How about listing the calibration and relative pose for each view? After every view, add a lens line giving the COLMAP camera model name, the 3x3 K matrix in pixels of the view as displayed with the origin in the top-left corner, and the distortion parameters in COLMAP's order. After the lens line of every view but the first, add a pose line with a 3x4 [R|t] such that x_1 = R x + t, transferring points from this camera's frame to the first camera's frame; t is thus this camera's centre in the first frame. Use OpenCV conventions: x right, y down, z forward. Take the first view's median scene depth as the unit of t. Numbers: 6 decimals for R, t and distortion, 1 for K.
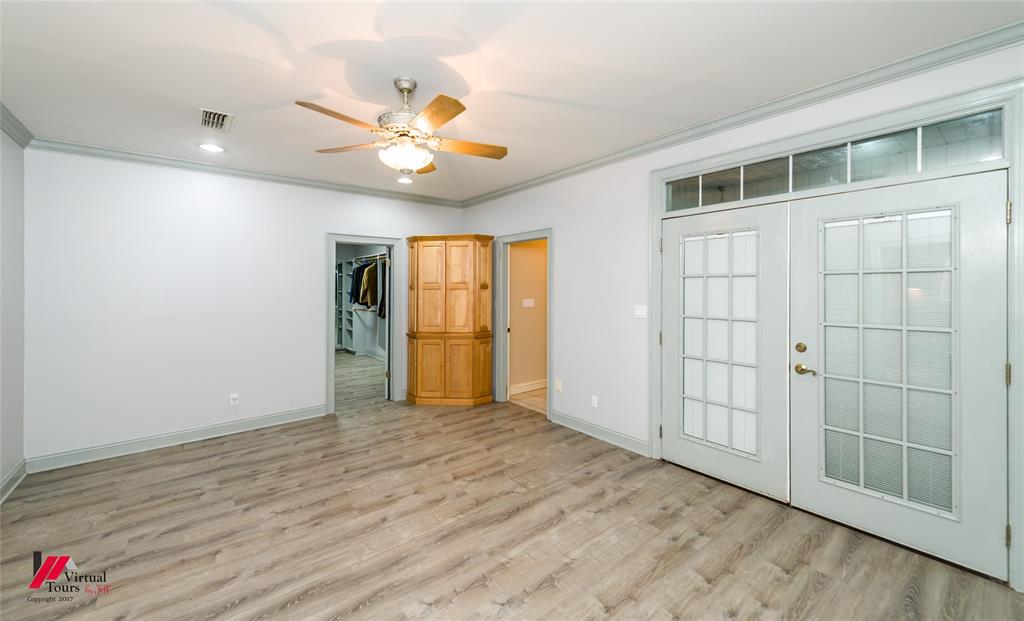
lens RADIAL K [[411.8, 0, 483.3], [0, 411.8, 288.9], [0, 0, 1]] dist [0.004301, -0.000247]
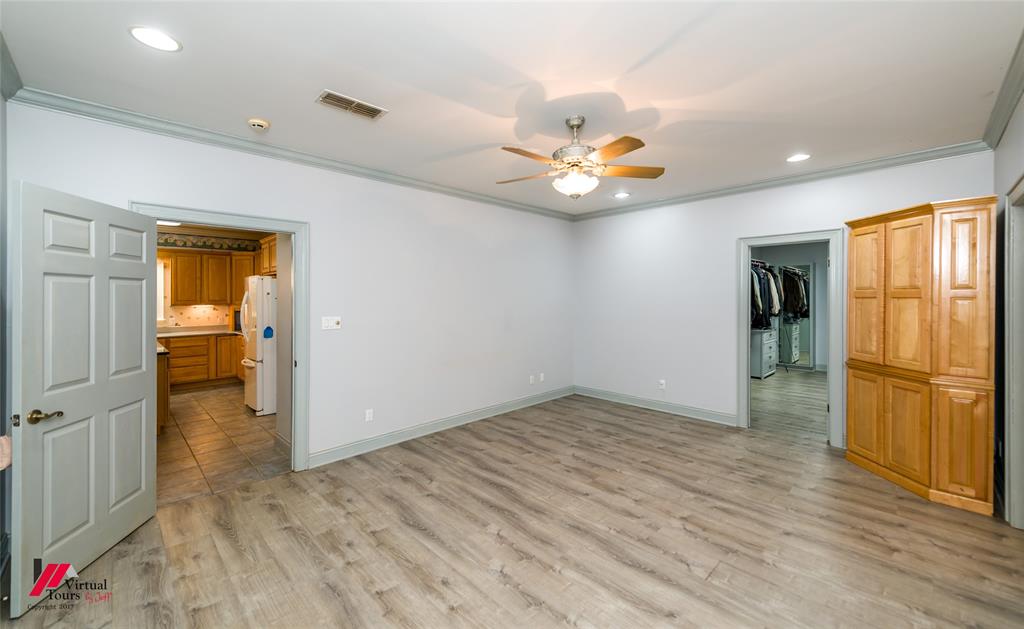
lens RADIAL K [[411.8, 0, 534.7], [0, 411.8, 291.6], [0, 0, 1]] dist [0.004301, -0.000247]
pose [[0.128553, -0.003448, -0.991697, 0.735782], [-0.001390, 0.999992, -0.003657, -0.009034], [0.991702, 0.001849, 0.128548, 0.574211]]
